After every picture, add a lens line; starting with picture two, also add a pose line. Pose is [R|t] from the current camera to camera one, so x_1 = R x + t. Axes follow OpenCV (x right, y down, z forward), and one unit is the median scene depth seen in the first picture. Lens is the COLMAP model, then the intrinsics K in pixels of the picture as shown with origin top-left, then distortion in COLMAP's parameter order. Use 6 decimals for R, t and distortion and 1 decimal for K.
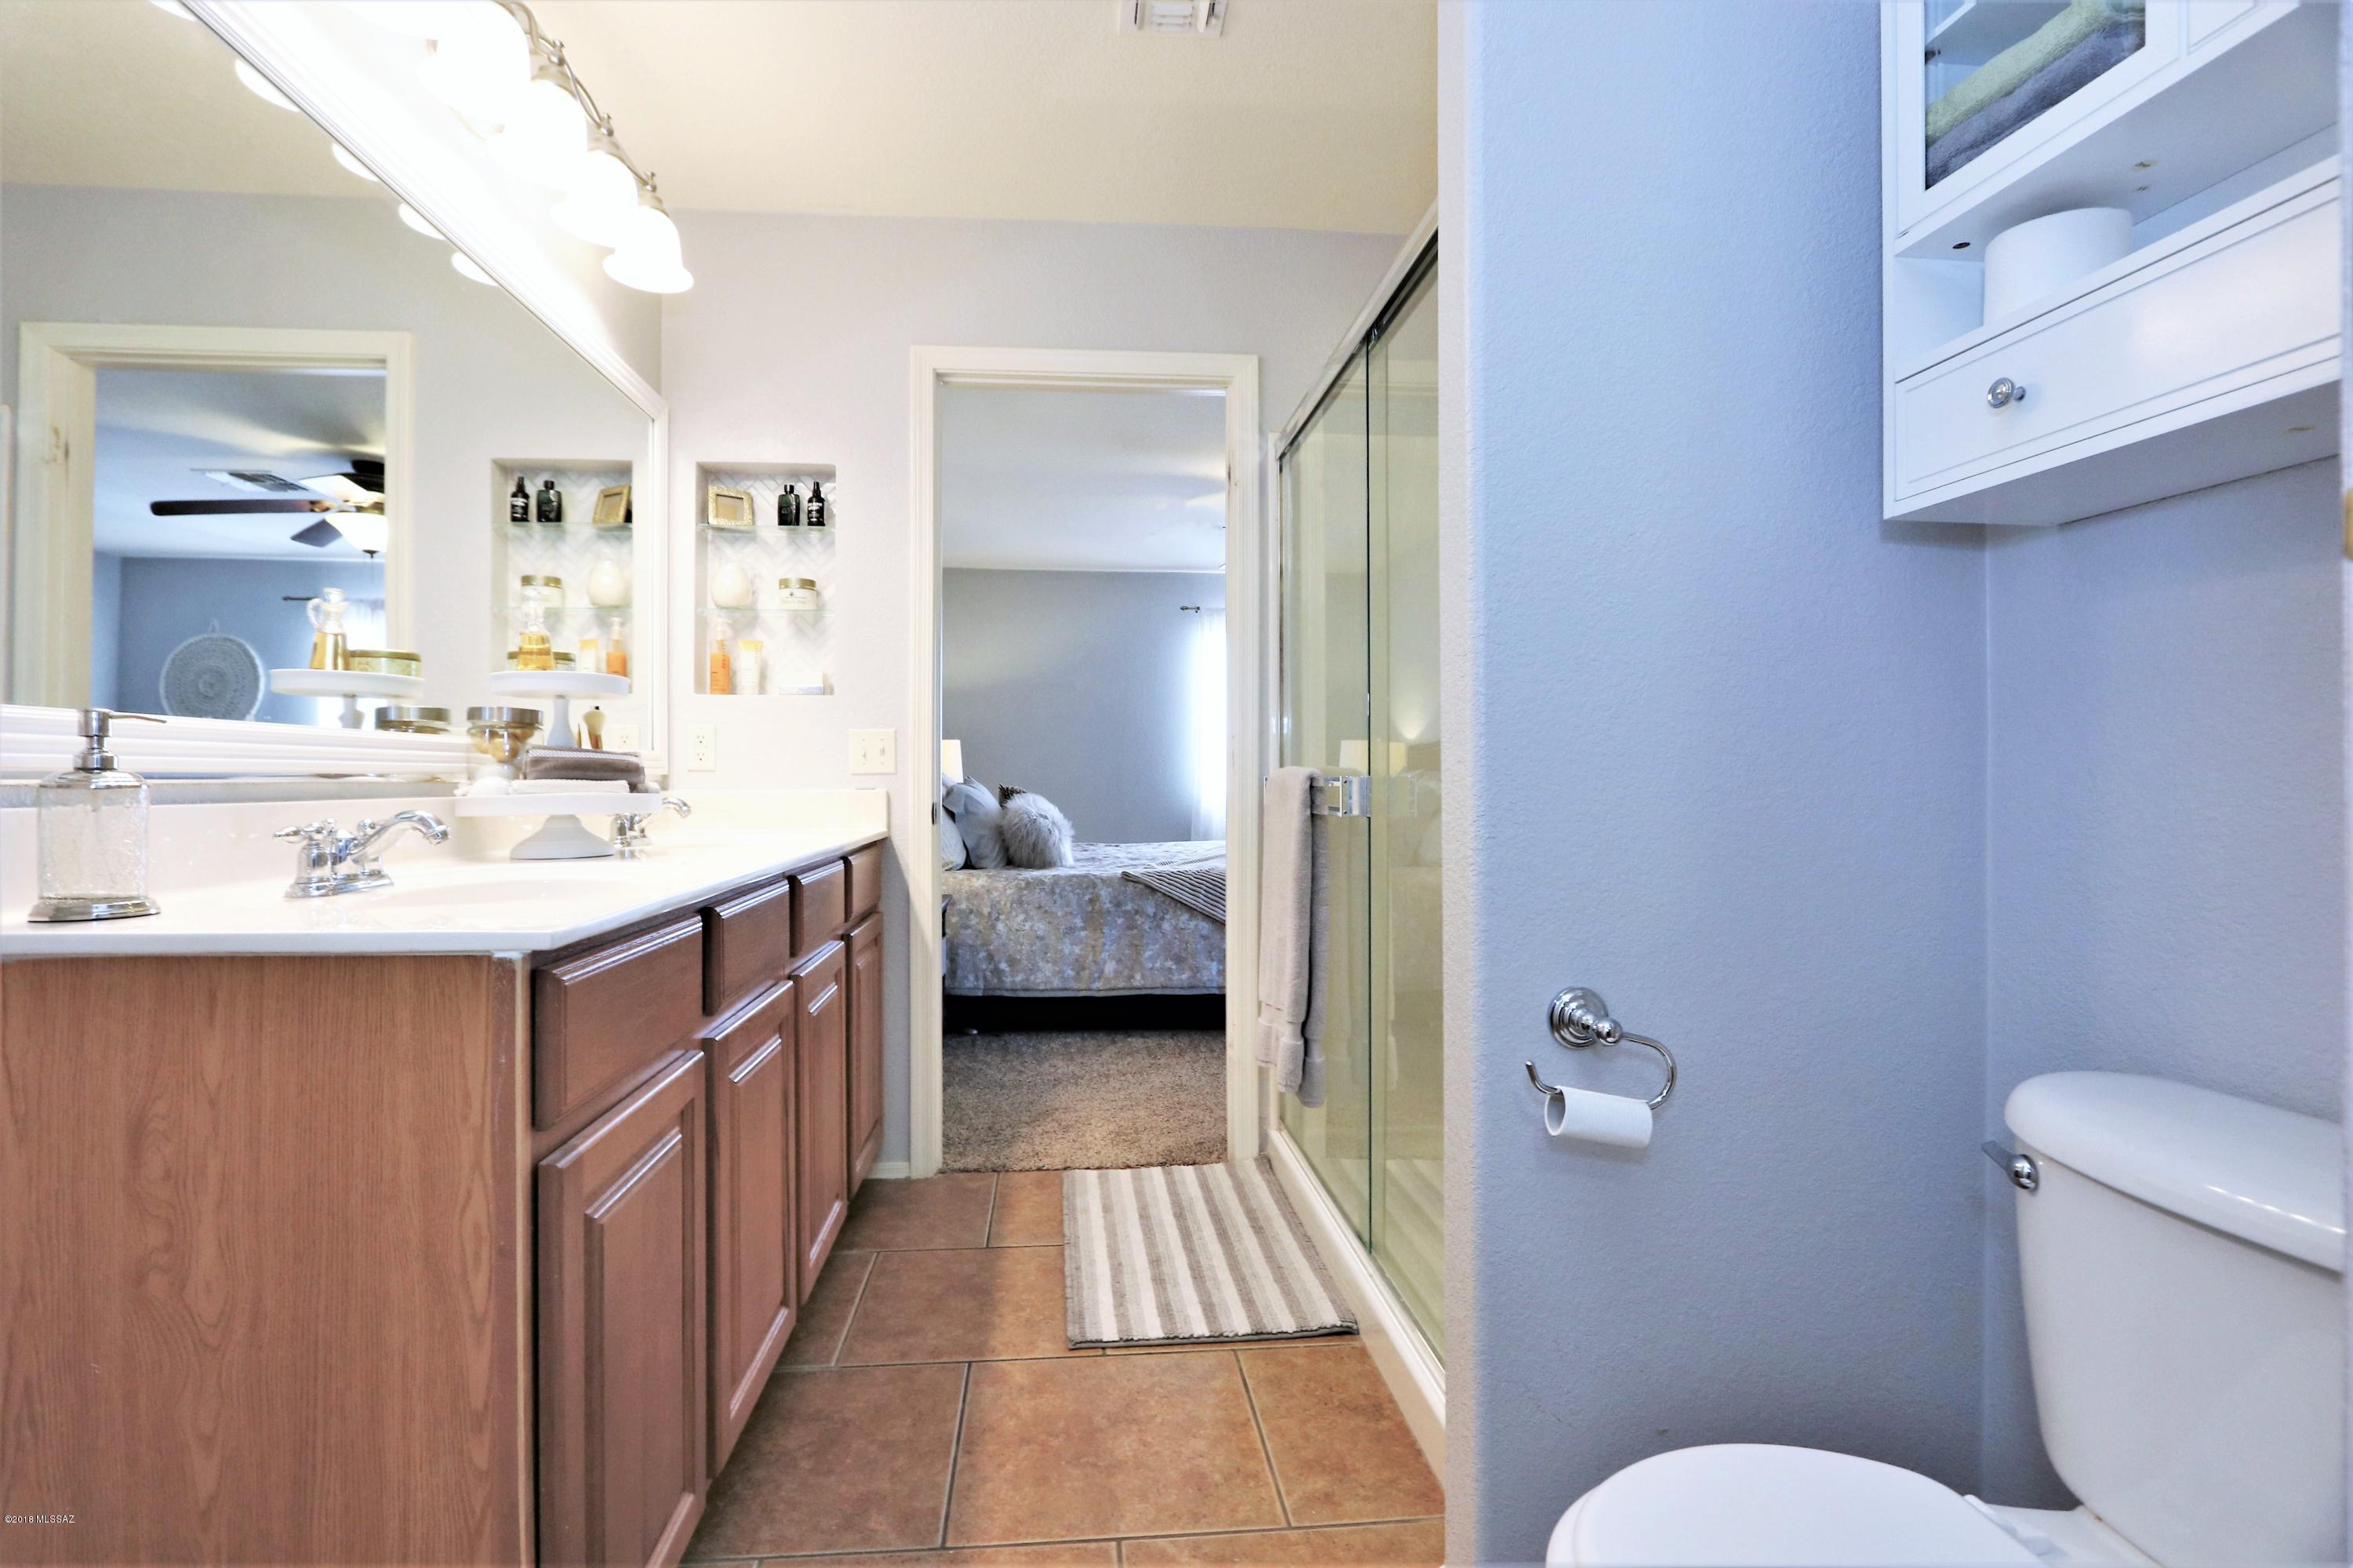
lens RADIAL K [[1092.8, 0, 1144.8], [0, 1092.8, 778.4], [0, 0, 1]] dist [-0.020741, 0.003573]
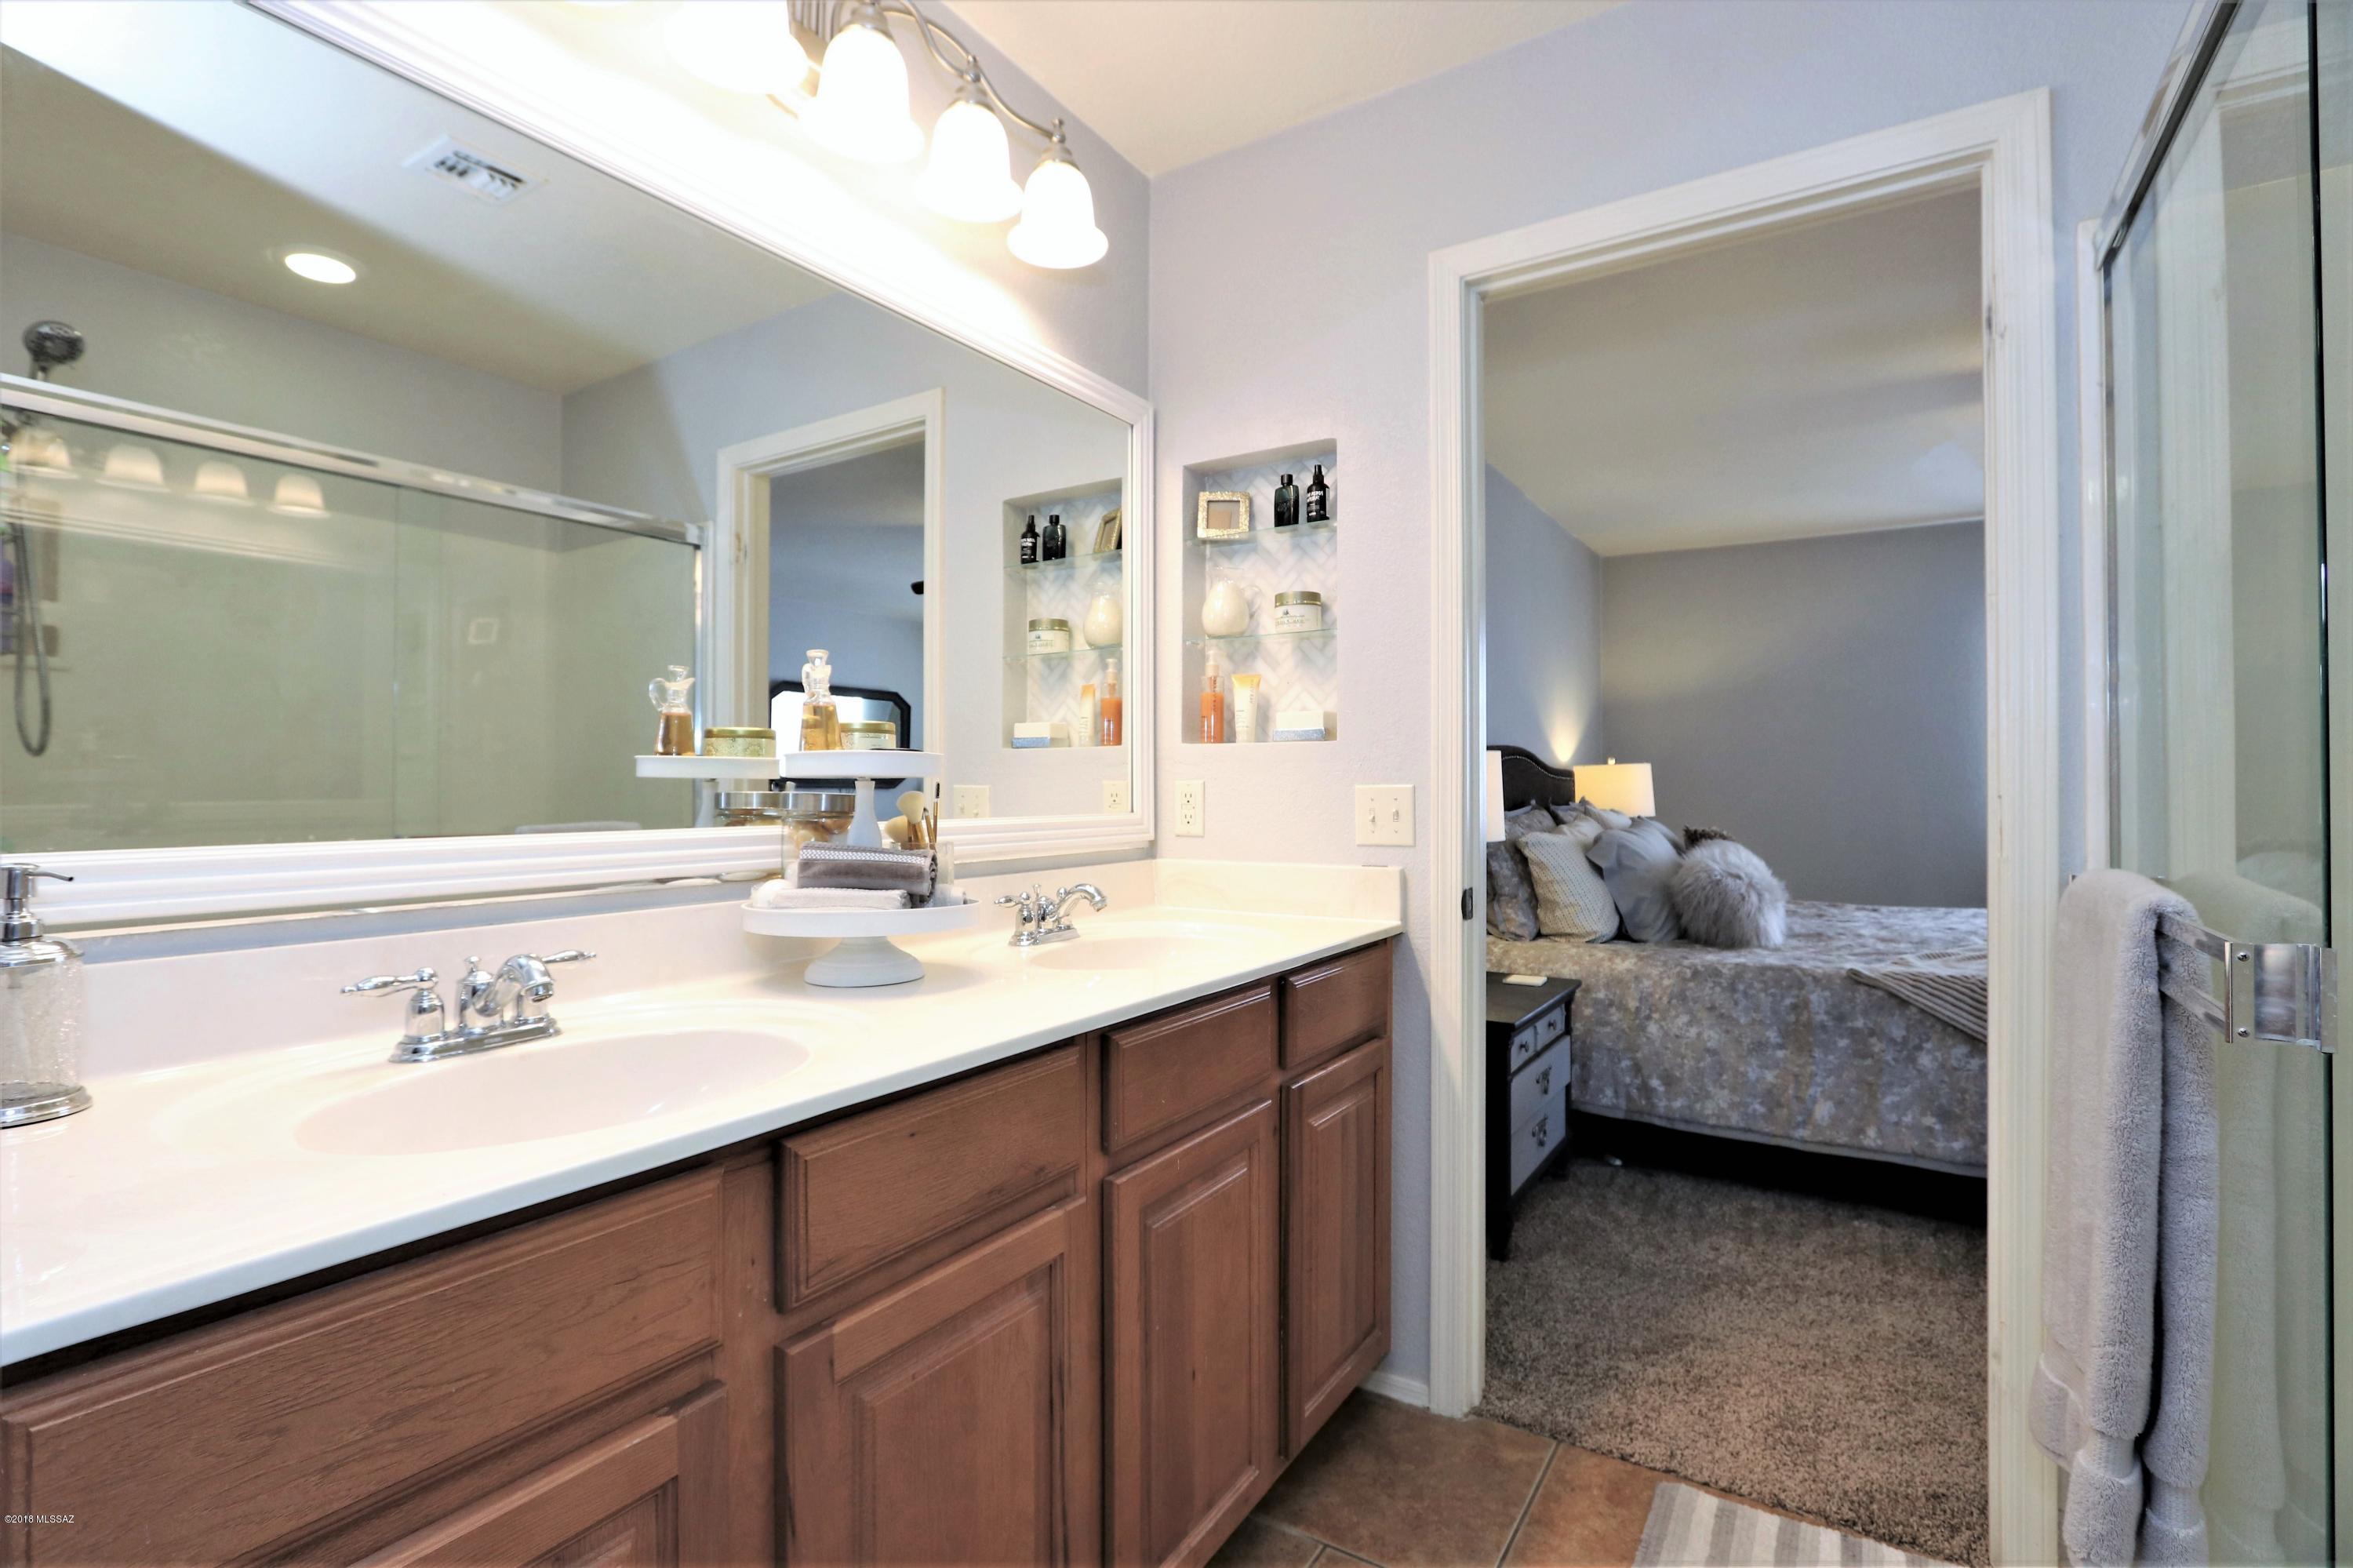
lens RADIAL K [[1092.8, 0, 1144.8], [0, 1092.8, 778.4], [0, 0, 1]] dist [-0.020741, 0.003573]
pose [[0.786719, -0.004720, -0.617293, 0.078516], [0.001388, 0.999982, -0.005878, -0.044534], [0.617310, 0.003768, 0.786711, 0.312768]]
